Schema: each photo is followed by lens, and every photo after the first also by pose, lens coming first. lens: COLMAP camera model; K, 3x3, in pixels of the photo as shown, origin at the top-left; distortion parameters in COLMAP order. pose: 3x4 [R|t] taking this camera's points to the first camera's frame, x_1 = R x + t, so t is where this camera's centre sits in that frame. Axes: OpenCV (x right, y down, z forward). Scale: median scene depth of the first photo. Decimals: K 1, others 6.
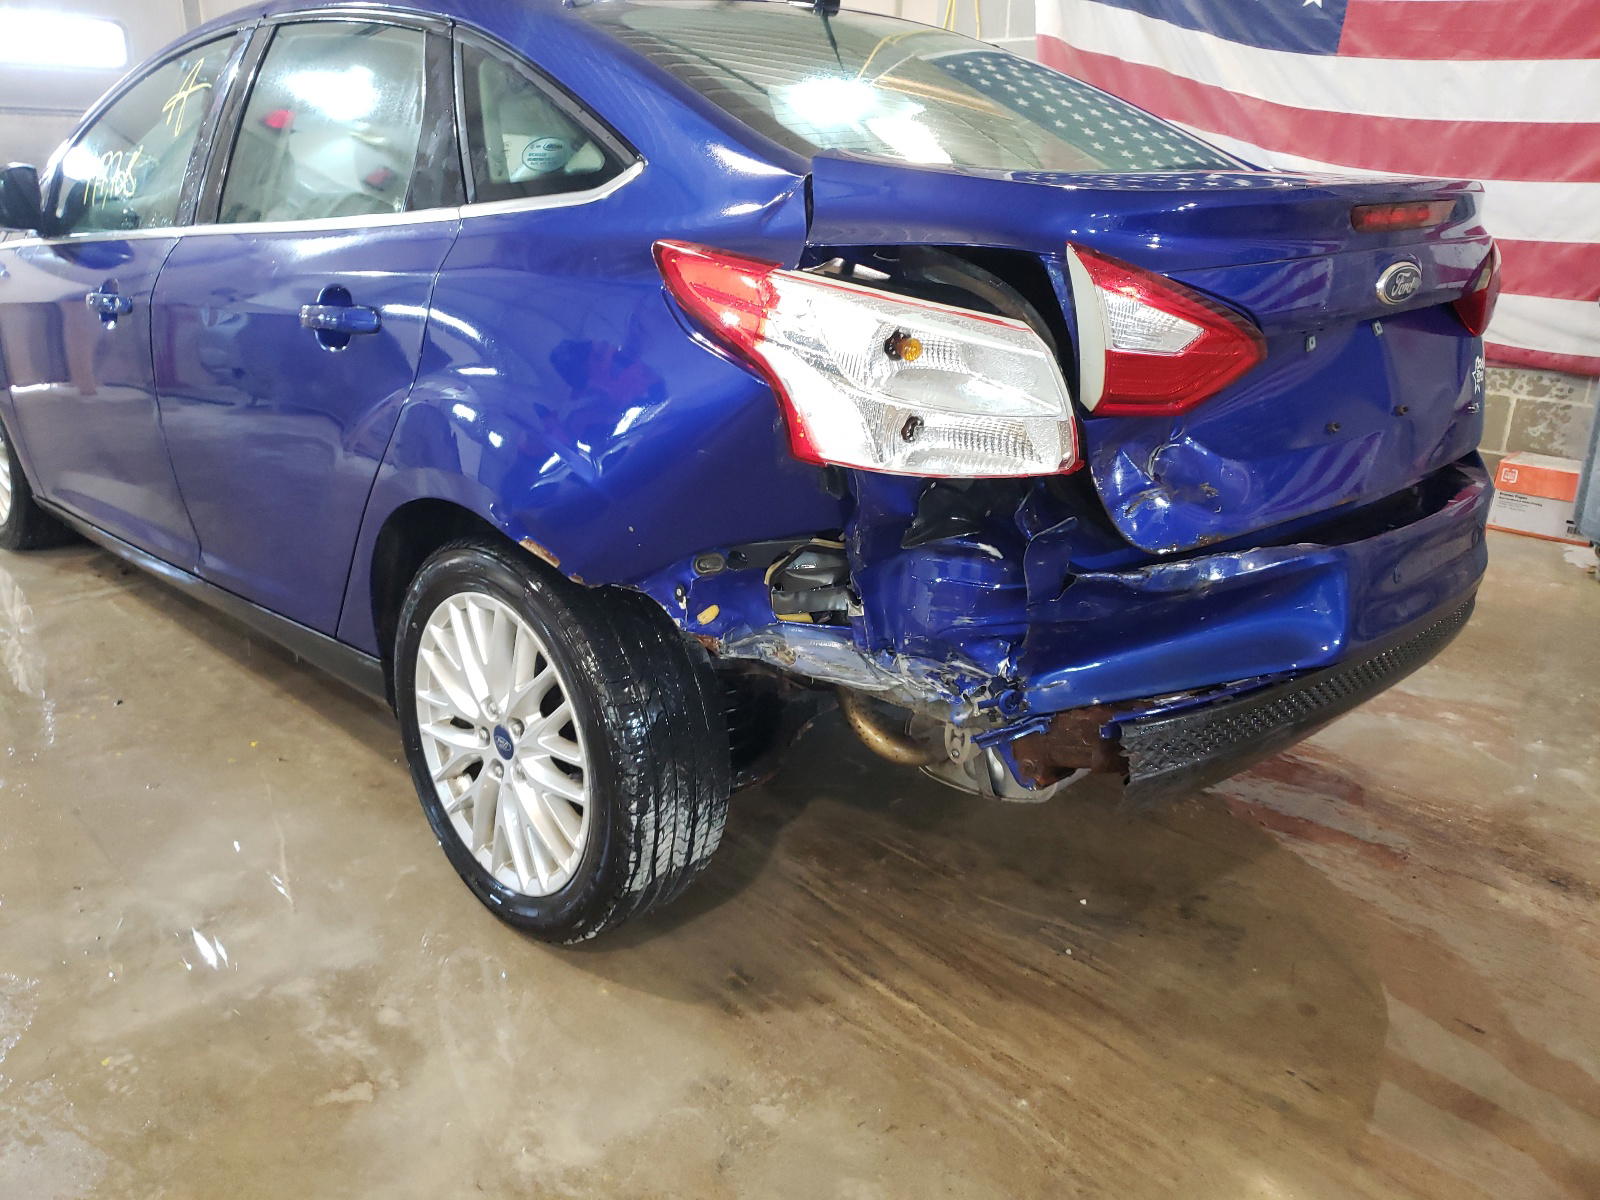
lens RADIAL K [[1227.2, 0, 795.0], [0, 1227.2, 574.1], [0, 0, 1]] dist [0.007508, 0.002419]
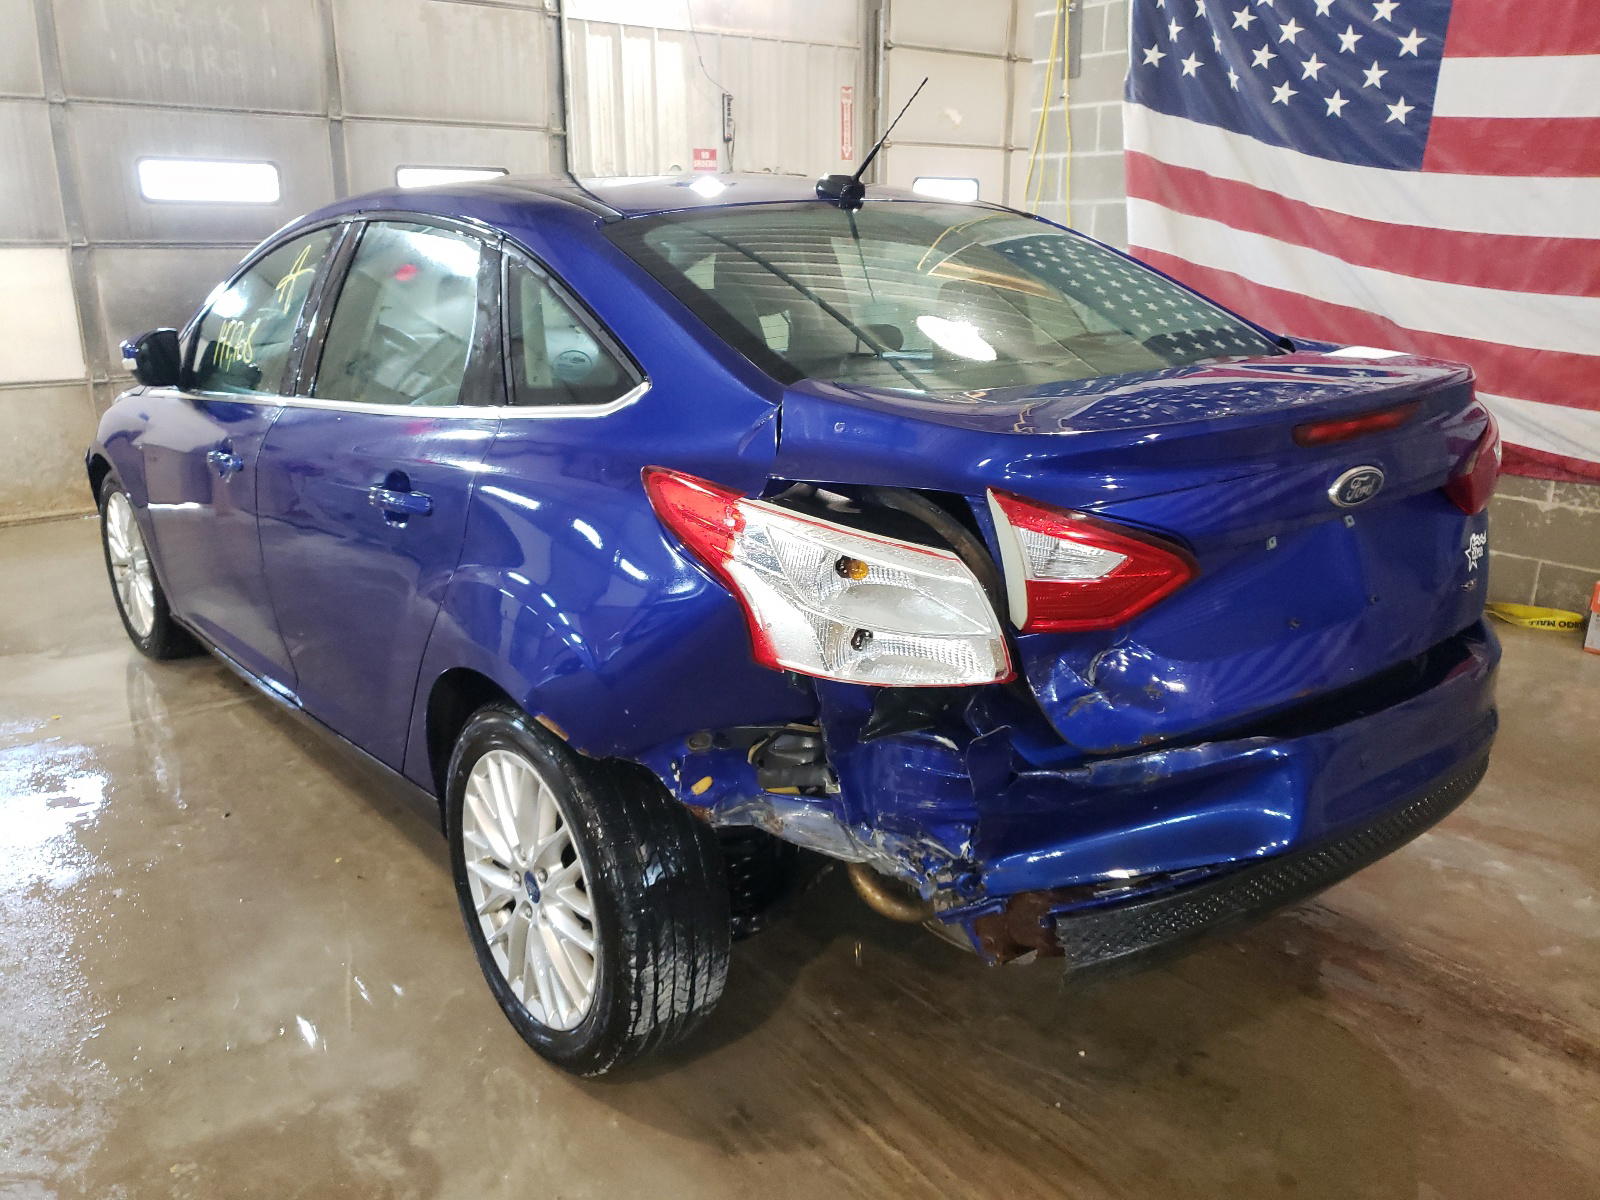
lens RADIAL K [[1234.9, 0, 800.0], [0, 1234.9, 600.0], [0, 0, 1]] dist [0.001797, 0.010796]
pose [[0.993861, 0.008344, -0.110318, 0.123199], [-0.011580, 0.999520, -0.028732, -0.092411], [0.110026, 0.029833, 0.993481, -0.080167]]
